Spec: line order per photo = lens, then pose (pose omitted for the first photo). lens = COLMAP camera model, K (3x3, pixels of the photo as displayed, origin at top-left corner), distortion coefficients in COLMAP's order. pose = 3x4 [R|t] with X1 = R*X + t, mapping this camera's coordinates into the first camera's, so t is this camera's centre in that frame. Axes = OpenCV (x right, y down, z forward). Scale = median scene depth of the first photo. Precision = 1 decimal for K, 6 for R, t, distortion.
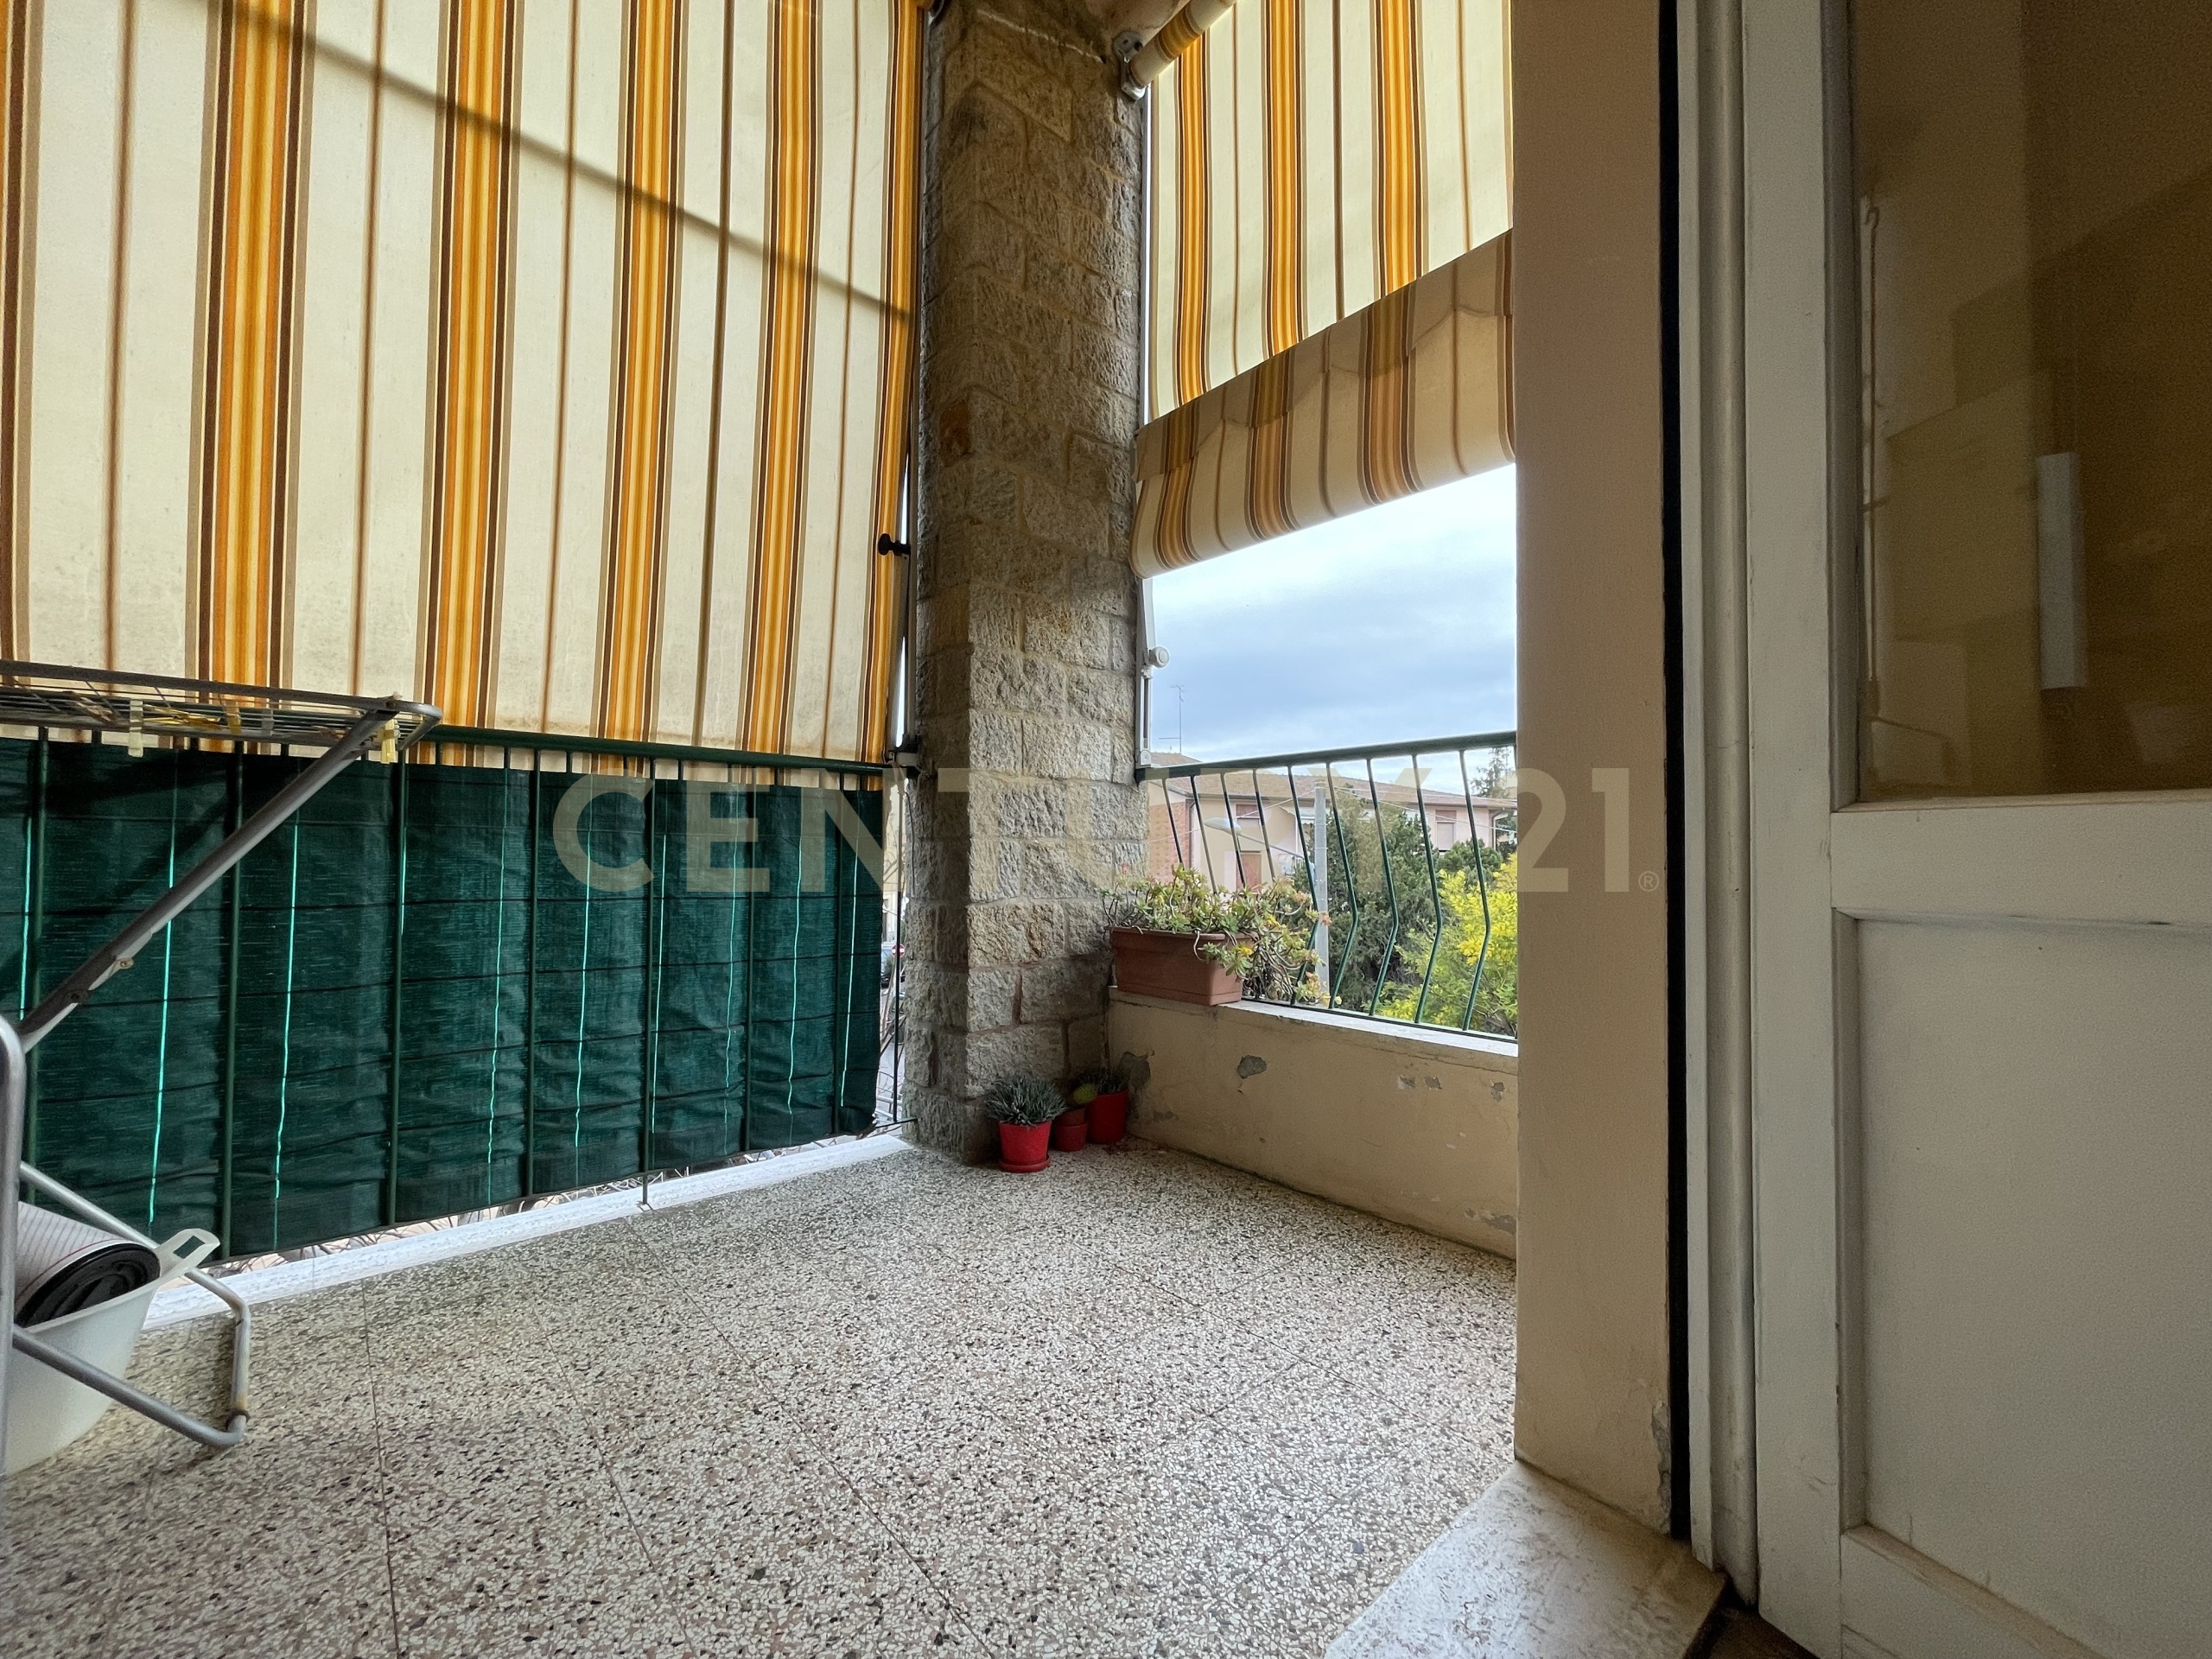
lens RADIAL K [[889.6, 0, 1107.2], [0, 889.6, 824.2], [0, 0, 1]] dist [0.001707, 0.000234]
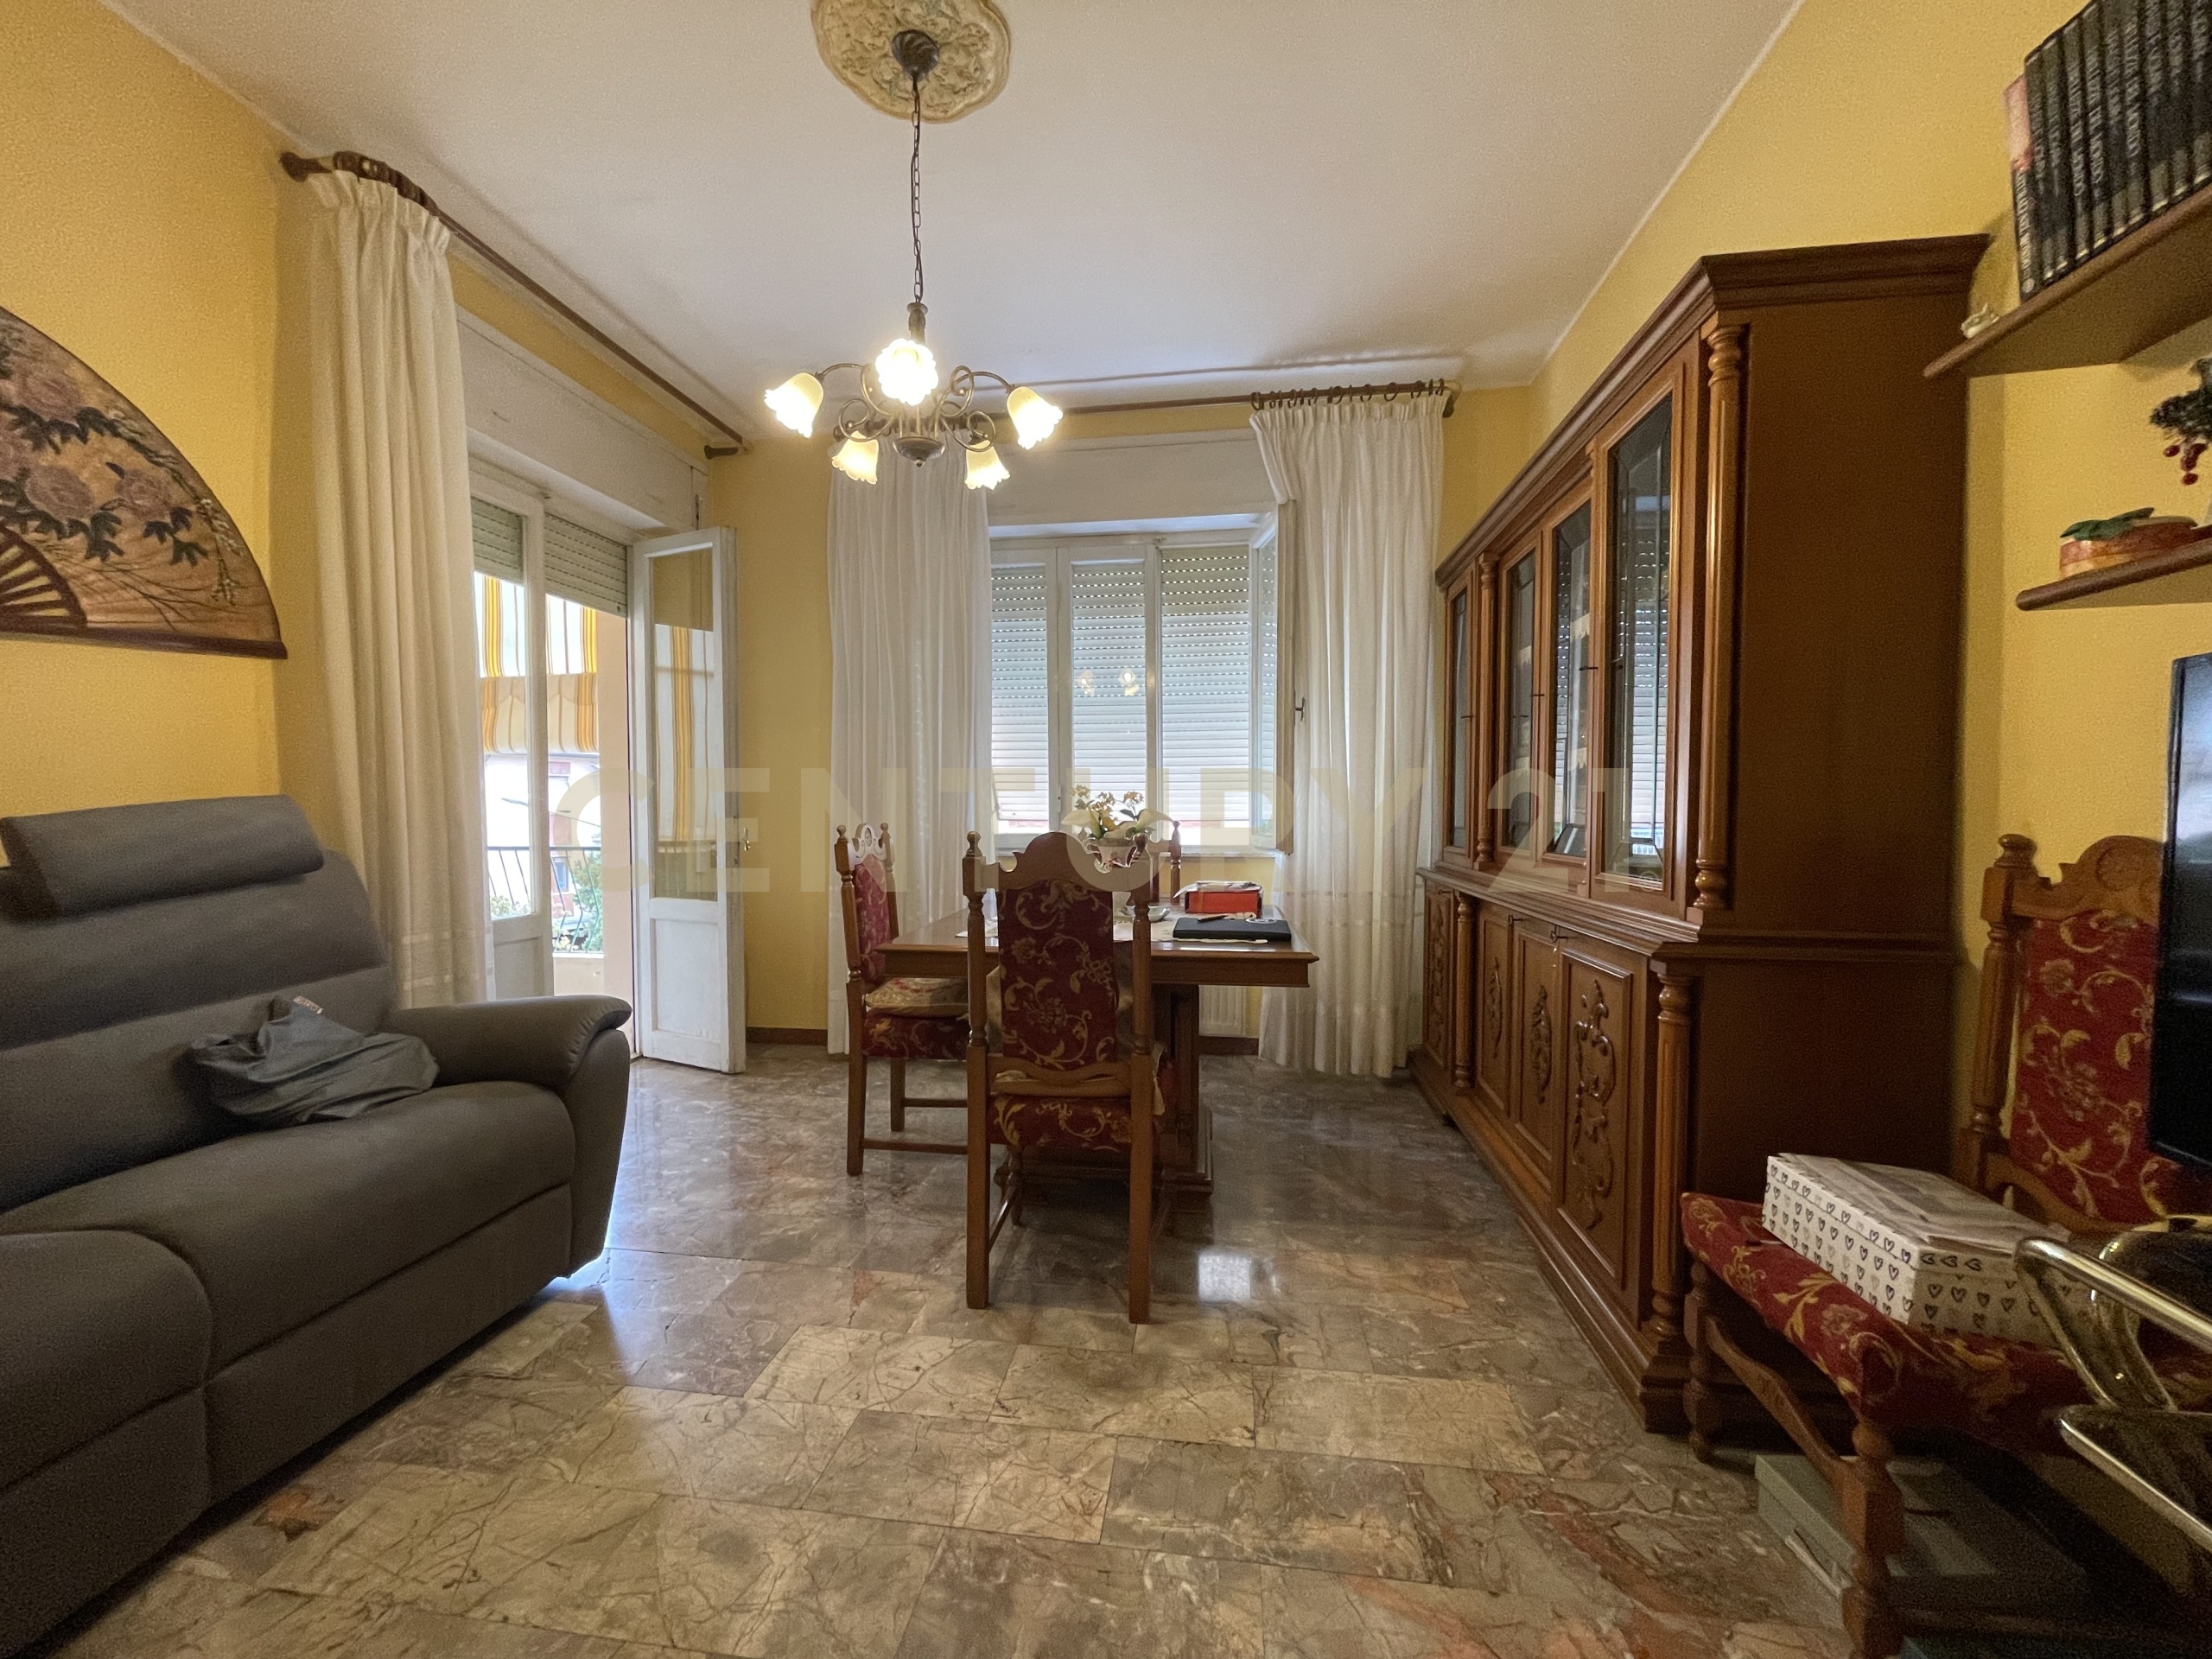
lens RADIAL K [[889.6, 0, 1101.7], [0, 889.6, 836.7], [0, 0, 1]] dist [0.001707, 0.000234]
pose [[0.765172, -0.033369, 0.642960, -0.231308], [-0.009231, 0.997985, 0.062779, -0.326281], [-0.643759, -0.053972, 0.763322, -2.103448]]
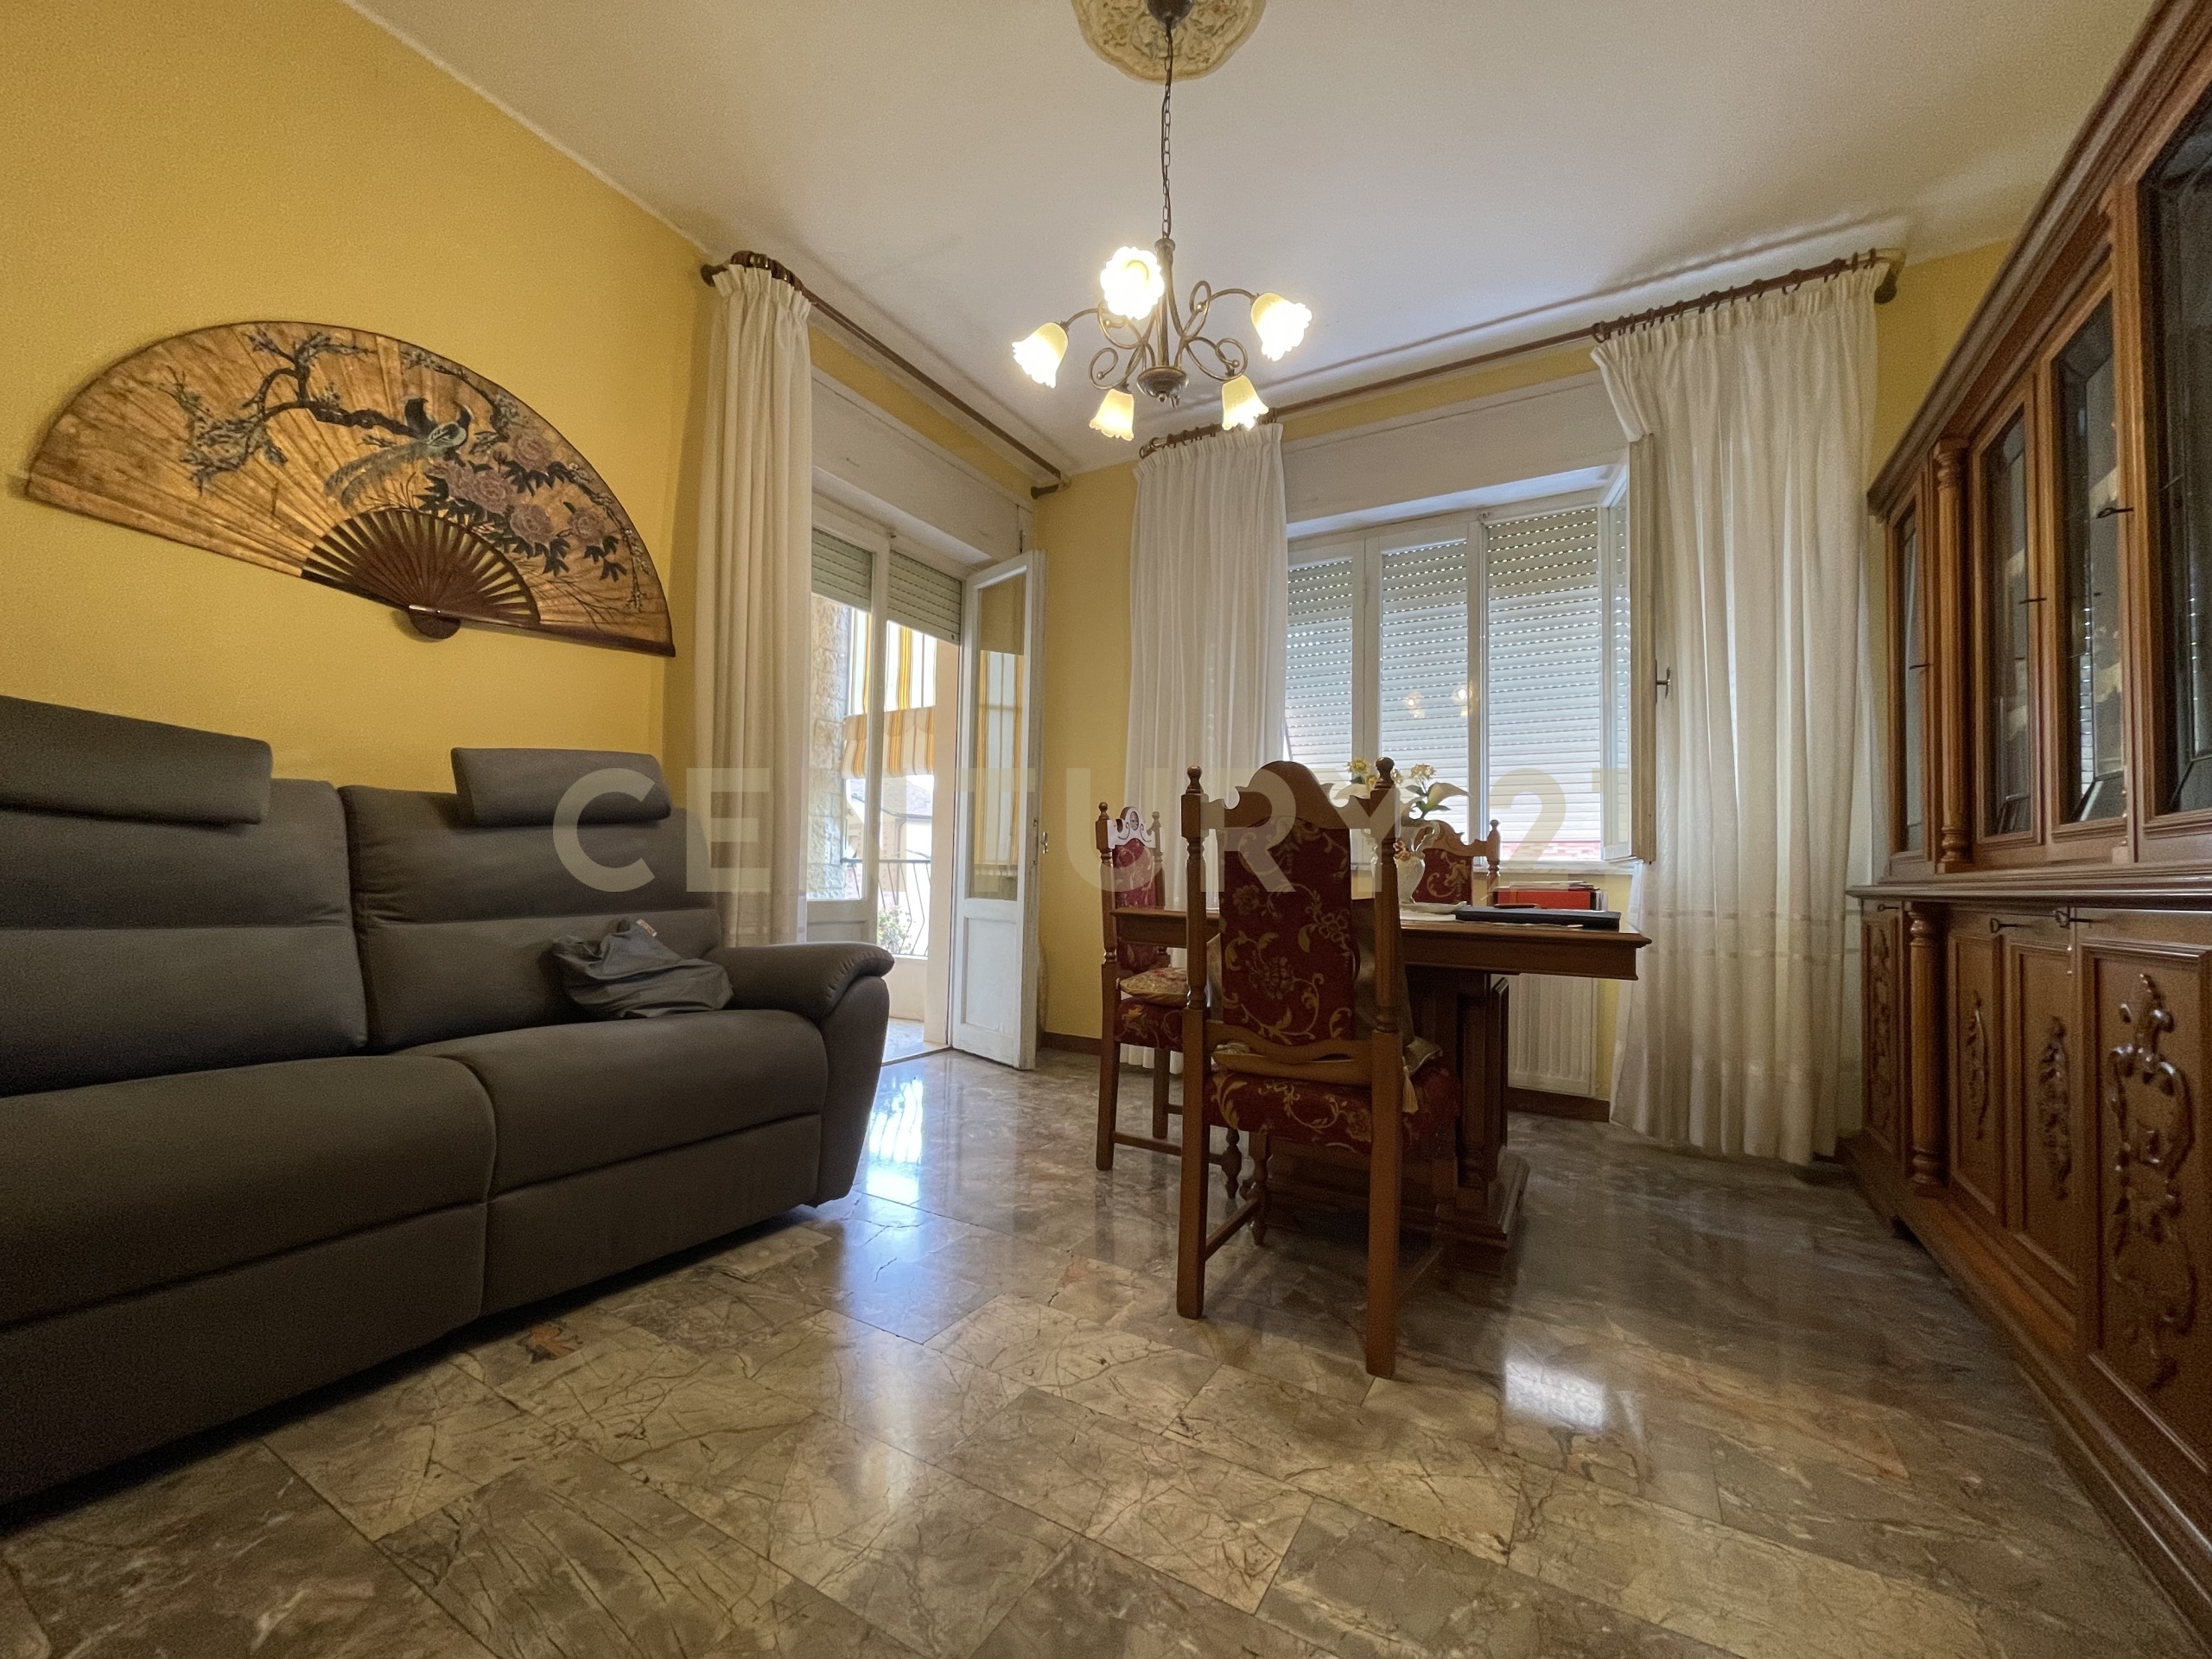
lens RADIAL K [[889.6, 0, 1103.2], [0, 889.6, 836.0], [0, 0, 1]] dist [0.001707, 0.000234]
pose [[0.952423, 0.024094, 0.303824, -0.035041], [-0.021831, 0.999703, -0.010846, -0.165022], [-0.303995, 0.003697, 0.952666, -2.076387]]
